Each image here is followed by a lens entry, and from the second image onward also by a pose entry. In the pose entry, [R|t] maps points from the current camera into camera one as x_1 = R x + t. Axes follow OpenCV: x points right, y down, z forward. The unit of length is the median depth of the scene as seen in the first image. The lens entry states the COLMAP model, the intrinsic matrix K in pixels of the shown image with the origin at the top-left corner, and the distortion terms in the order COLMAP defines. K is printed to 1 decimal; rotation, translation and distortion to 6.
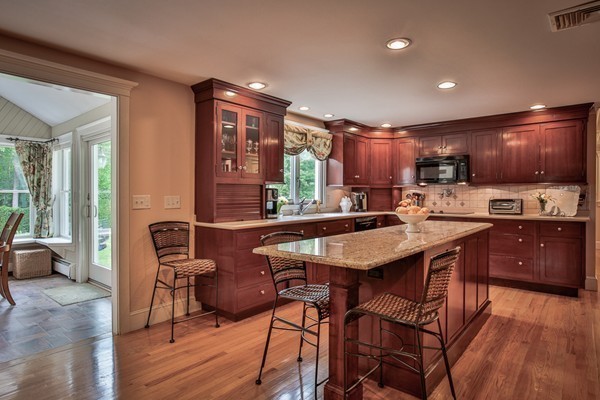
lens RADIAL K [[342.0, 0, 301.4], [0, 342.0, 199.2], [0, 0, 1]] dist [-0.004460, -0.000024]
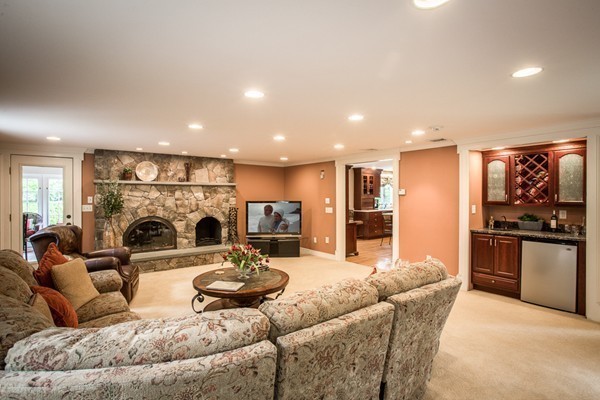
lens RADIAL K [[342.0, 0, 299.8], [0, 342.0, 199.6], [0, 0, 1]] dist [-0.004460, -0.000024]
pose [[0.982754, 0.002635, -0.184901, -0.162109], [-0.003162, 0.999992, -0.002556, -0.016075], [0.184893, 0.003097, 0.982754, -1.699149]]
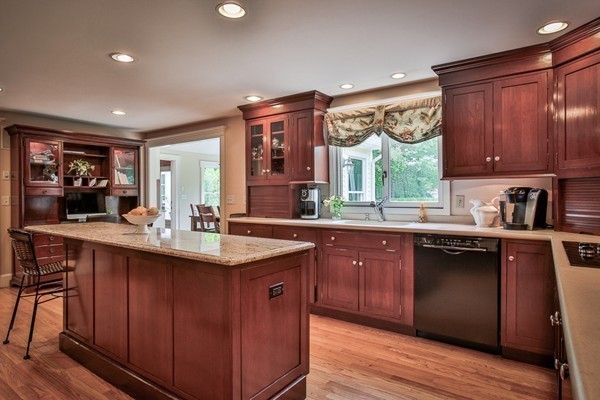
lens RADIAL K [[342.0, 0, 301.7], [0, 342.0, 198.5], [0, 0, 1]] dist [-0.004460, -0.000024]
pose [[0.097247, 0.009267, -0.995217, 0.724623], [-0.011124, 0.999904, 0.008223, -0.009295], [0.995198, 0.010272, 0.097340, 0.752550]]
